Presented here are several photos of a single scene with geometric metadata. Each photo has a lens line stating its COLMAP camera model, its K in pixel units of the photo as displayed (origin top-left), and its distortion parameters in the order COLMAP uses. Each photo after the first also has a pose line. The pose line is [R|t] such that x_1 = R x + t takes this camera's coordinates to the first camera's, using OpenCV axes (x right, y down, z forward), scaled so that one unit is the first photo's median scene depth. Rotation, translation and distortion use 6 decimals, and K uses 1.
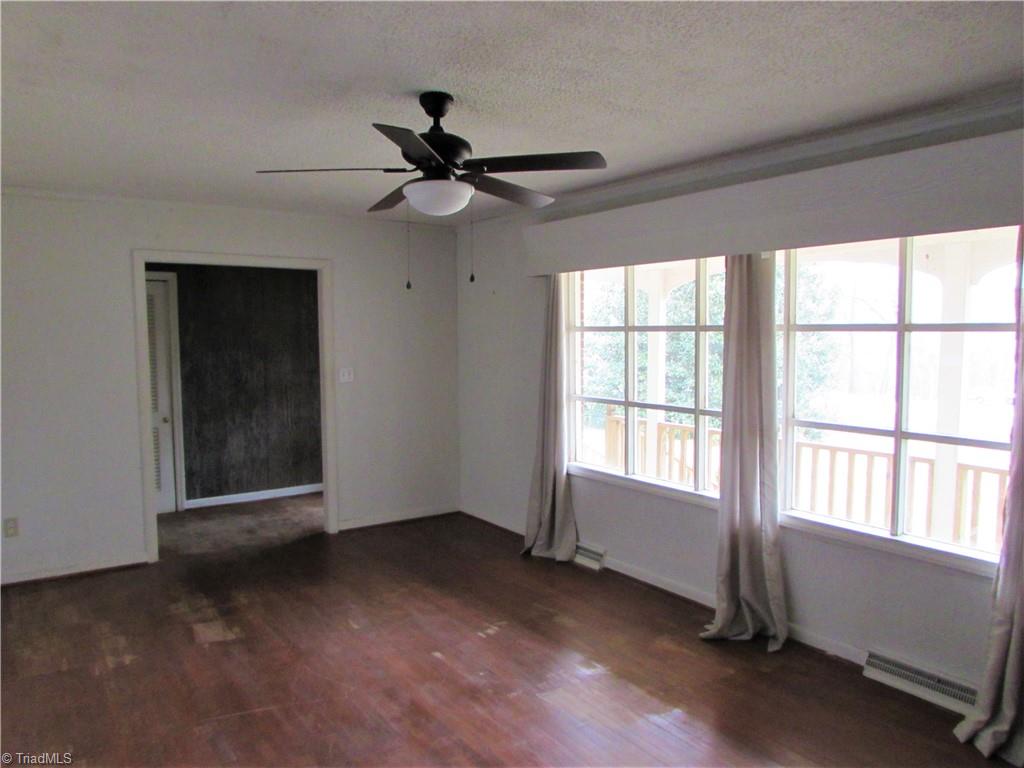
lens RADIAL K [[748.8, 0, 506.0], [0, 748.8, 384.6], [0, 0, 1]] dist [-0.022297, 0.004848]
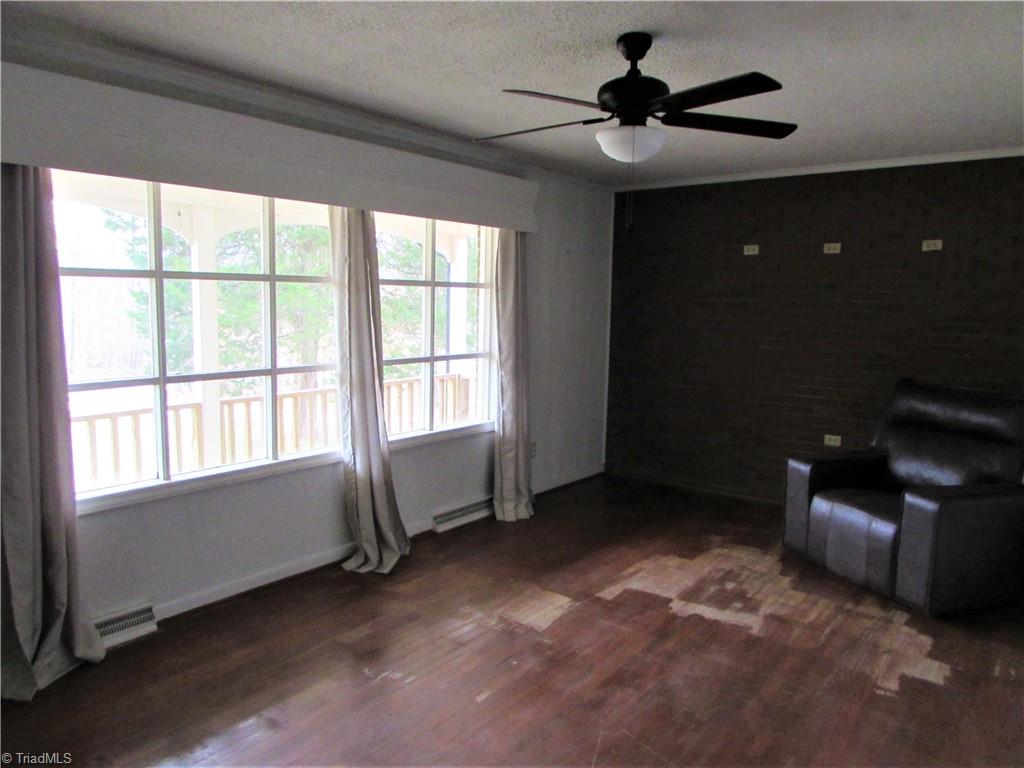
lens RADIAL K [[748.8, 0, 506.0], [0, 748.8, 384.6], [0, 0, 1]] dist [-0.022297, 0.004848]
pose [[-0.325000, -0.107514, 0.939583, -0.815827], [0.049968, 0.990177, 0.130588, -0.065236], [-0.944393, 0.089390, -0.316435, 1.219248]]
